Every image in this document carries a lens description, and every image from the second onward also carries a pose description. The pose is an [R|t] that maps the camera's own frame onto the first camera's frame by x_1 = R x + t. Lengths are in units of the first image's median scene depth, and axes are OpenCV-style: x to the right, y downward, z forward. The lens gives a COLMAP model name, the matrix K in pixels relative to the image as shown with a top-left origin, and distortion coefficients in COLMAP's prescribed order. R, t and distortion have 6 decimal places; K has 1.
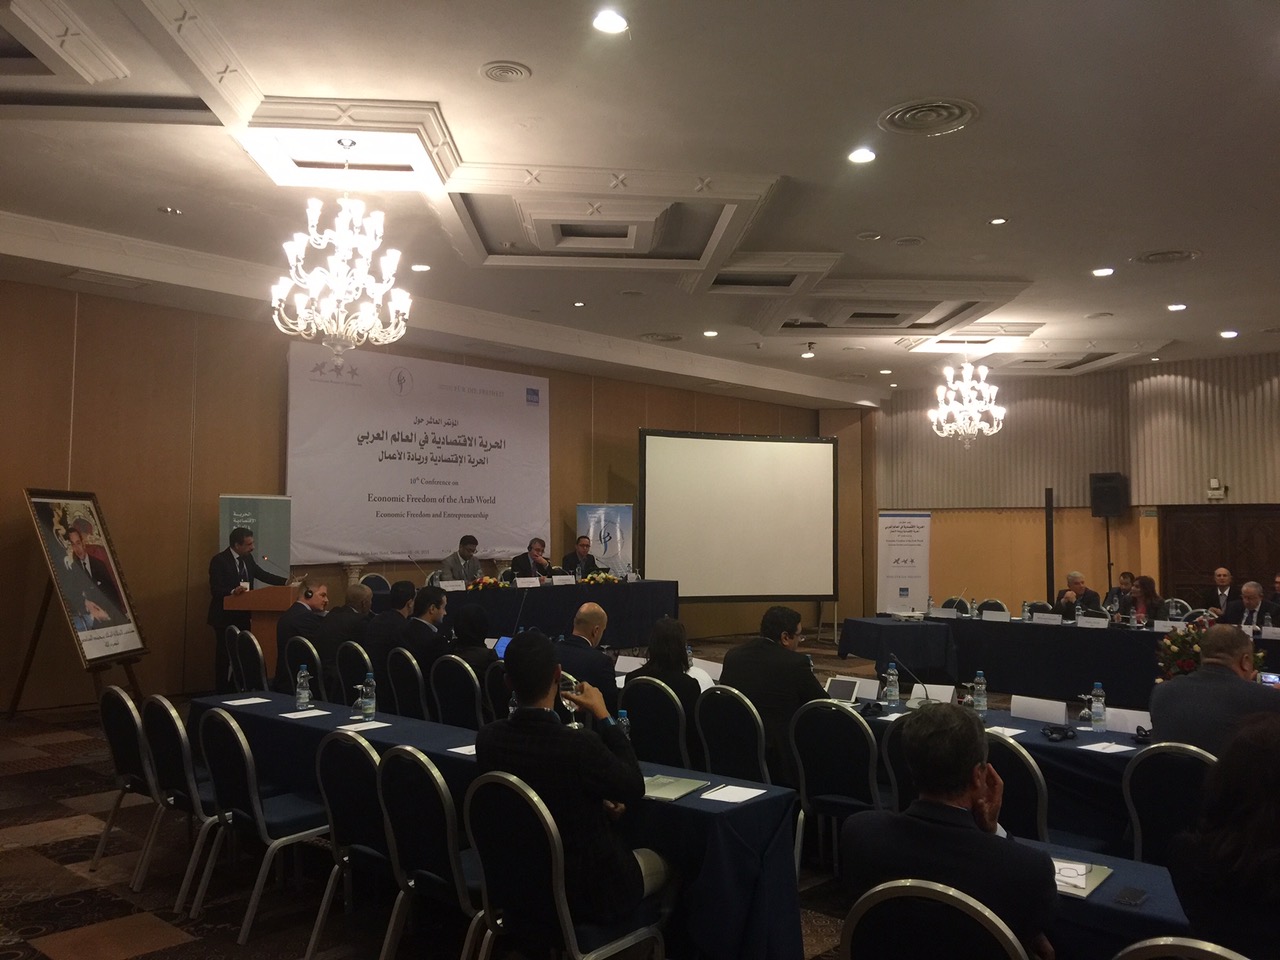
lens RADIAL K [[1064.3, 0, 622.1], [0, 1064.3, 474.8], [0, 0, 1]] dist [0.091007, -0.157669]
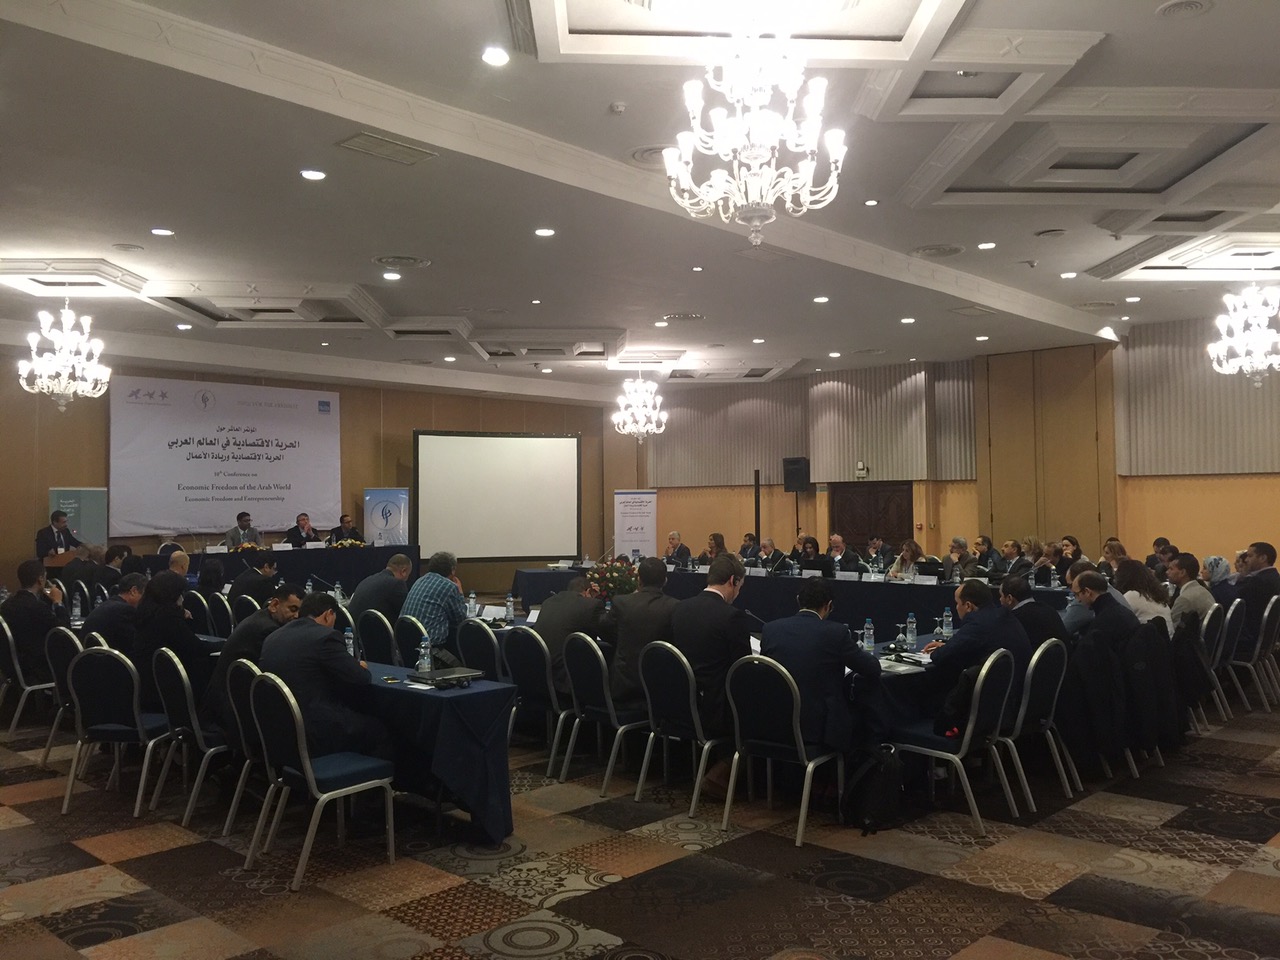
lens RADIAL K [[1064.3, 0, 622.1], [0, 1064.3, 474.8], [0, 0, 1]] dist [0.091007, -0.157669]
pose [[0.999805, -0.014009, -0.013943, 0.319030], [0.014321, 0.999642, 0.022592, -0.015767], [0.013622, -0.022787, 0.999648, -0.332882]]
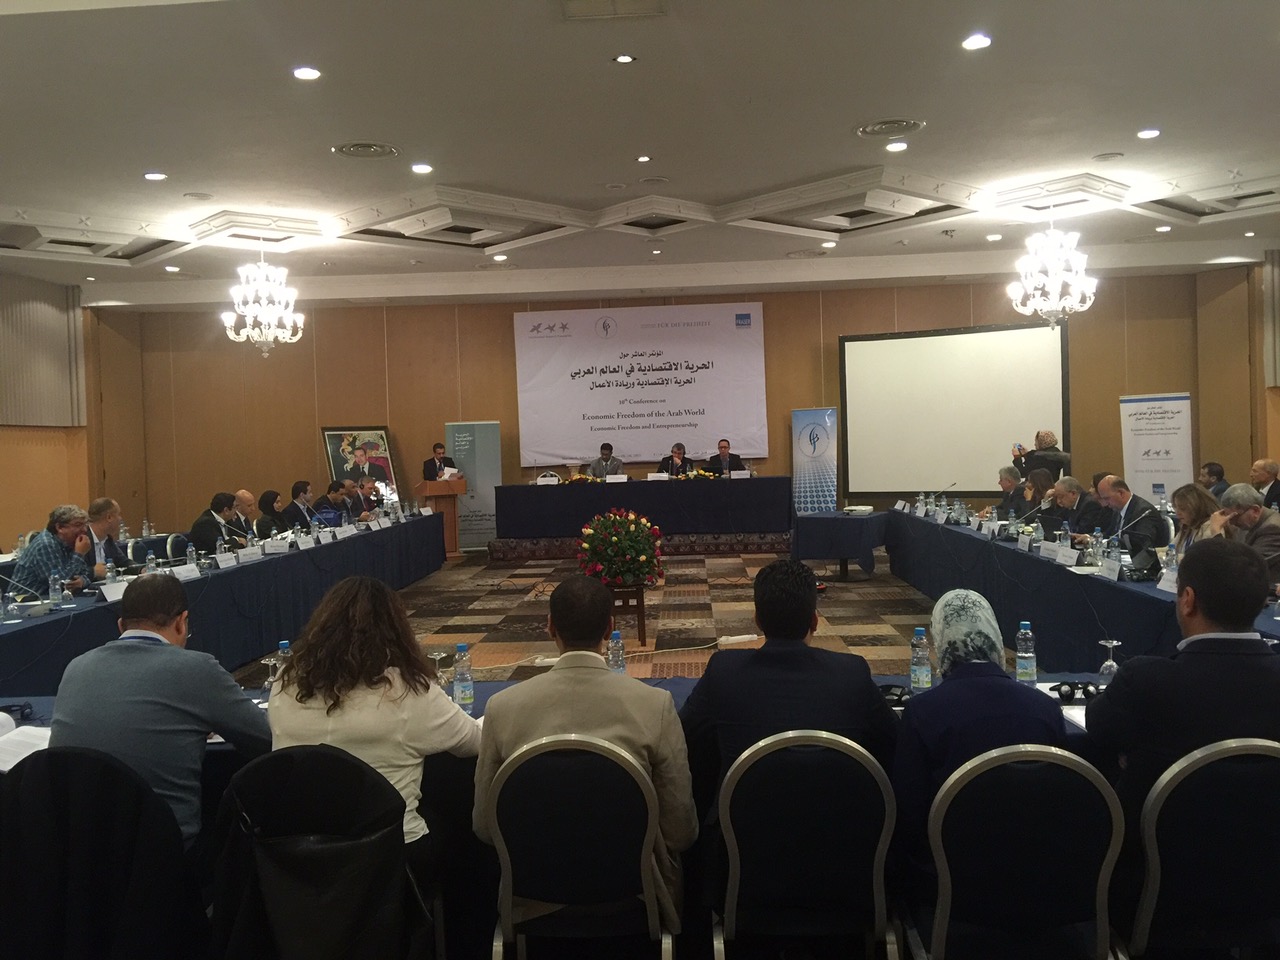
lens RADIAL K [[1083.6, 0, 640.0], [0, 1083.6, 480.0], [0, 0, 1]] dist [0.082004, -0.119939]
pose [[0.653861, -0.002040, -0.756612, 0.793636], [0.076953, 0.994990, 0.063819, 0.016969], [0.752691, -0.099952, 0.650742, 0.129262]]
